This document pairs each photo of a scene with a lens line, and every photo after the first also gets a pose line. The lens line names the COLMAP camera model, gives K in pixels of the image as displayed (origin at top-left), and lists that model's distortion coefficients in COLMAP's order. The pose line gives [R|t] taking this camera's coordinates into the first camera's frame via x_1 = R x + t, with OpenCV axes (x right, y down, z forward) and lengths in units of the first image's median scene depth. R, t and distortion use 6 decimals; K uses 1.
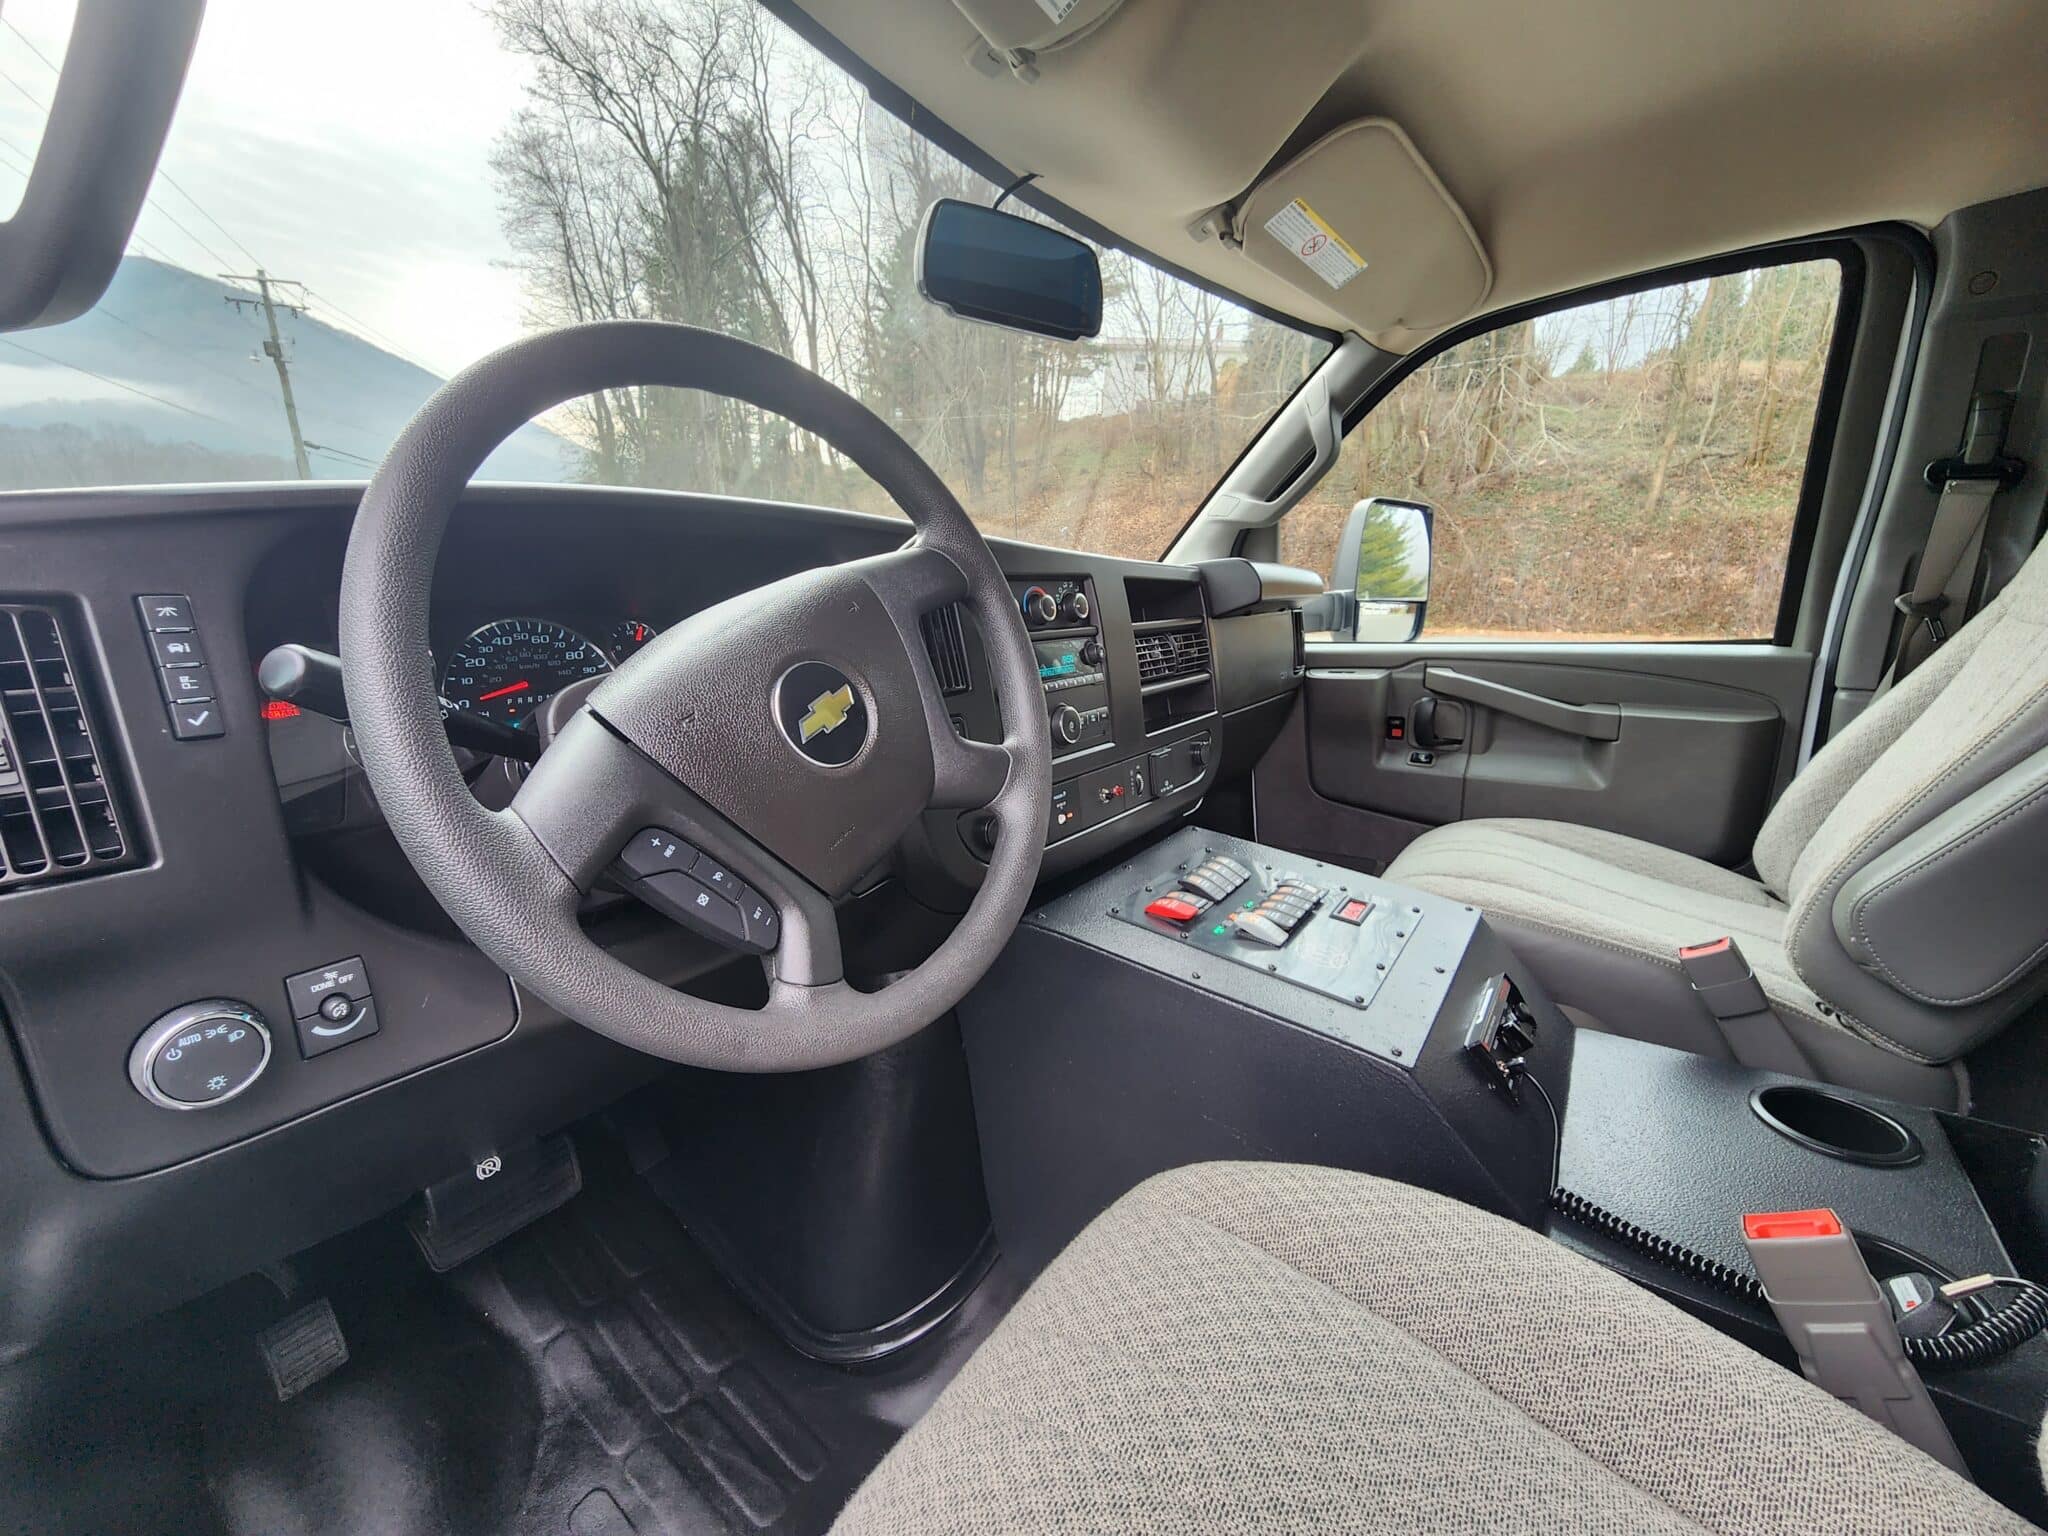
lens RADIAL K [[817.7, 0, 1034.5], [0, 817.7, 775.0], [0, 0, 1]] dist [0.003624, 0.000141]
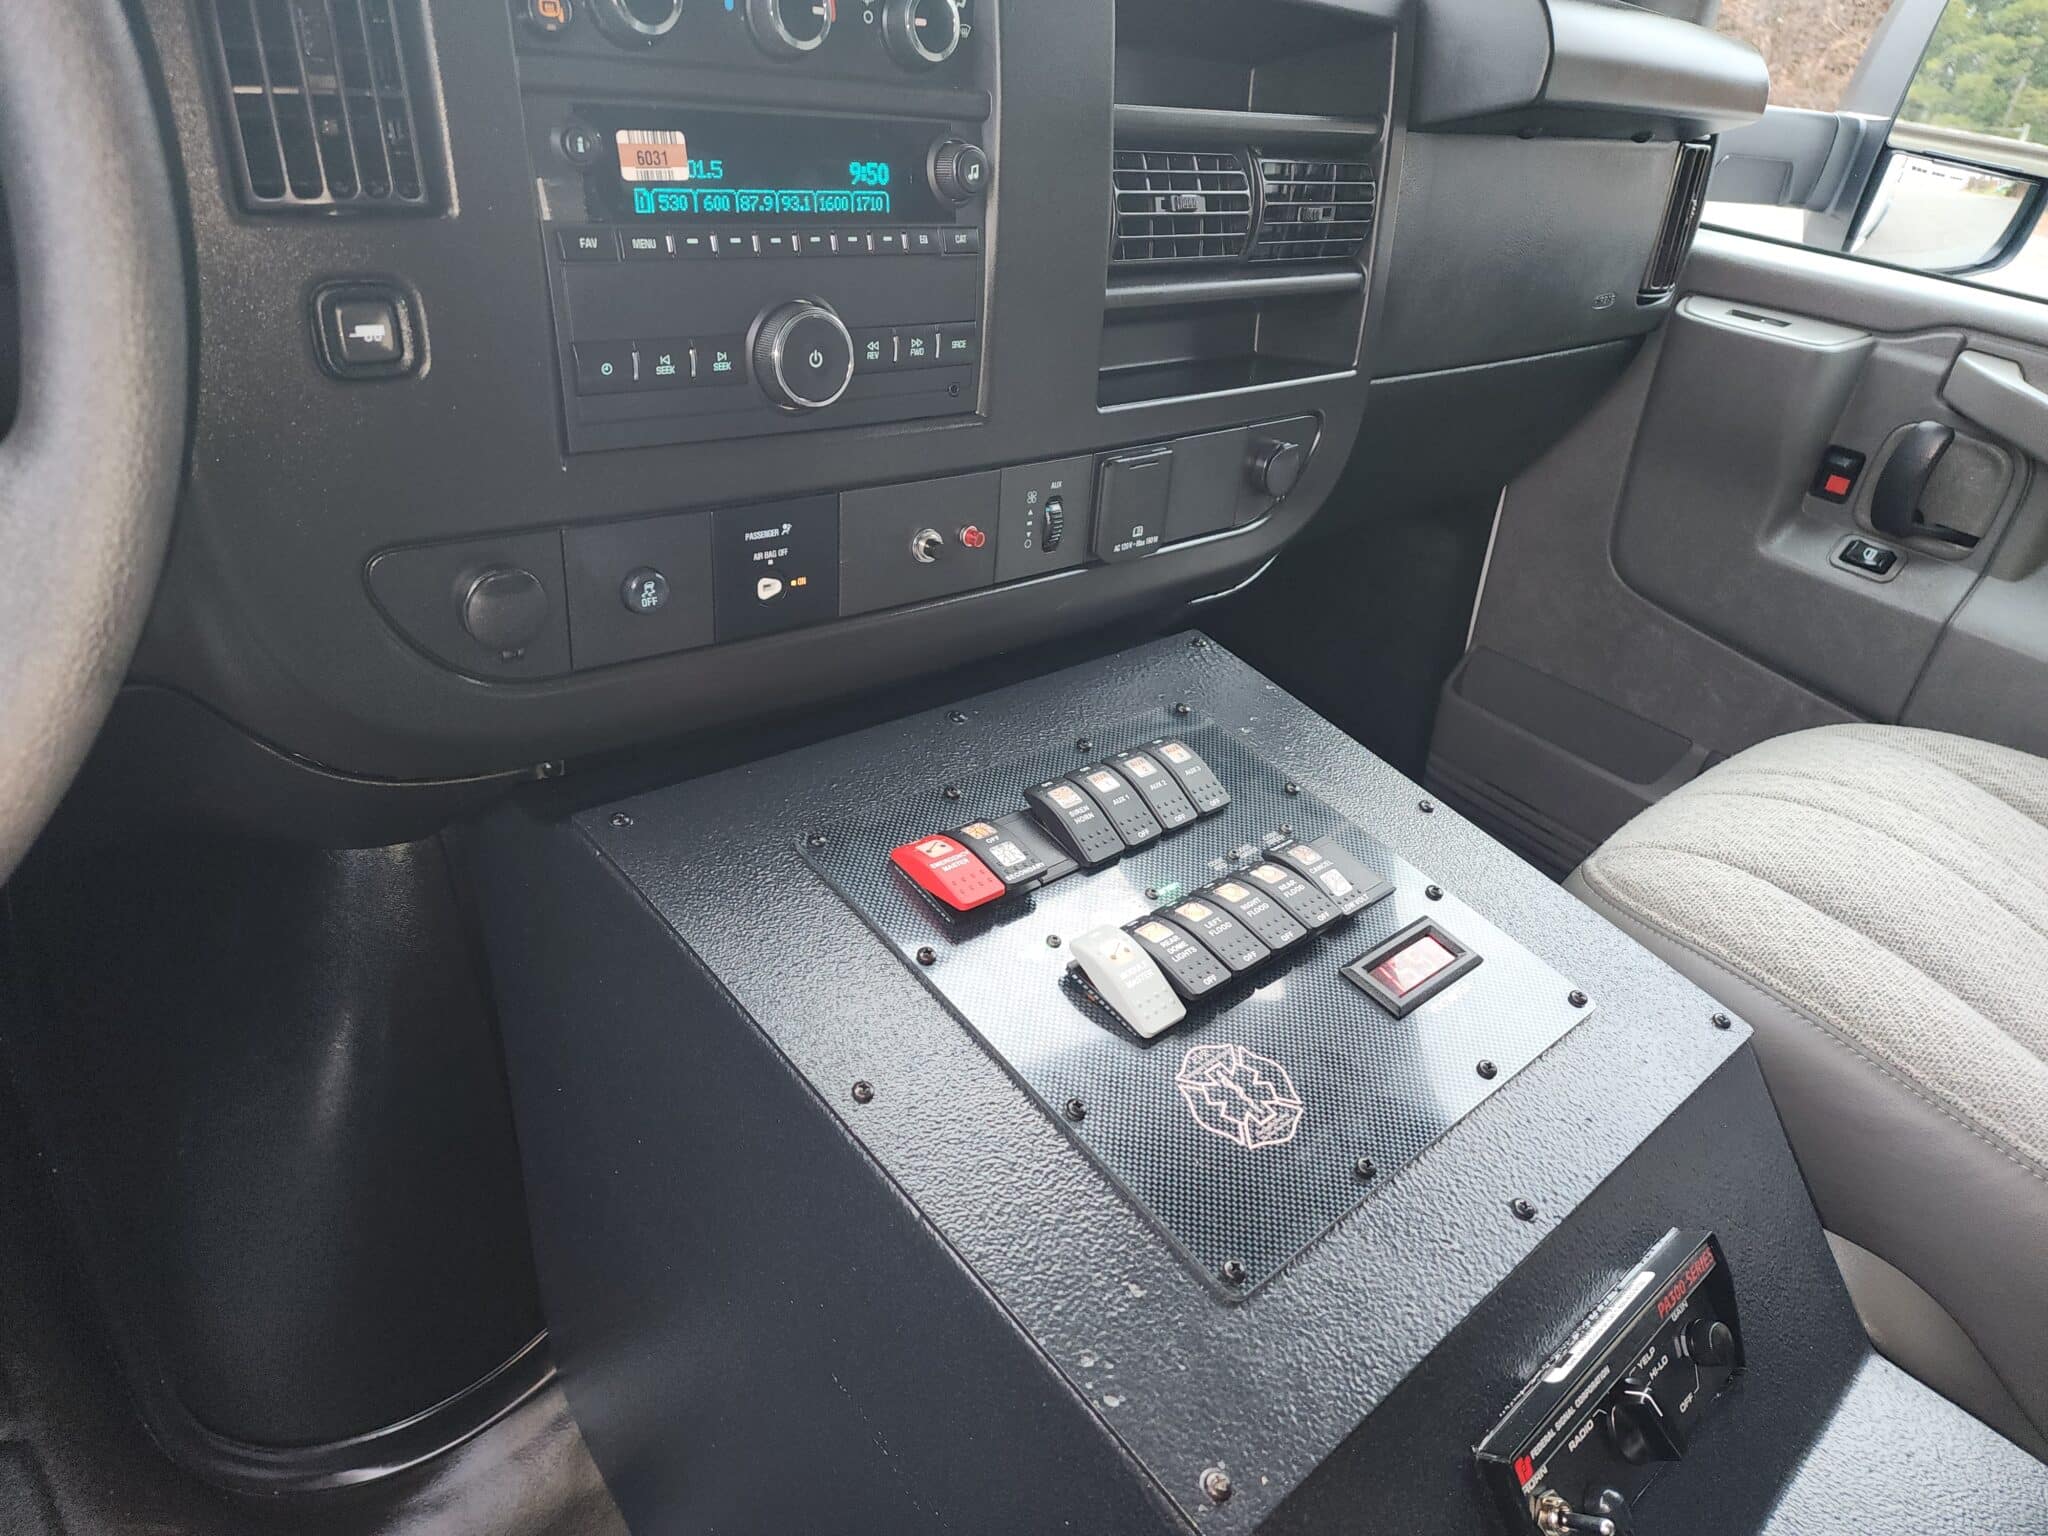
lens RADIAL K [[1337.2, 0, 1017.8], [0, 1337.2, 764.5], [0, 0, 1]] dist [0.020412, -0.006565]
pose [[0.964779, 0.238689, -0.110585, 0.177228], [-0.194393, 0.930110, 0.311619, -0.069578], [0.177236, -0.279147, 0.943750, 0.257625]]
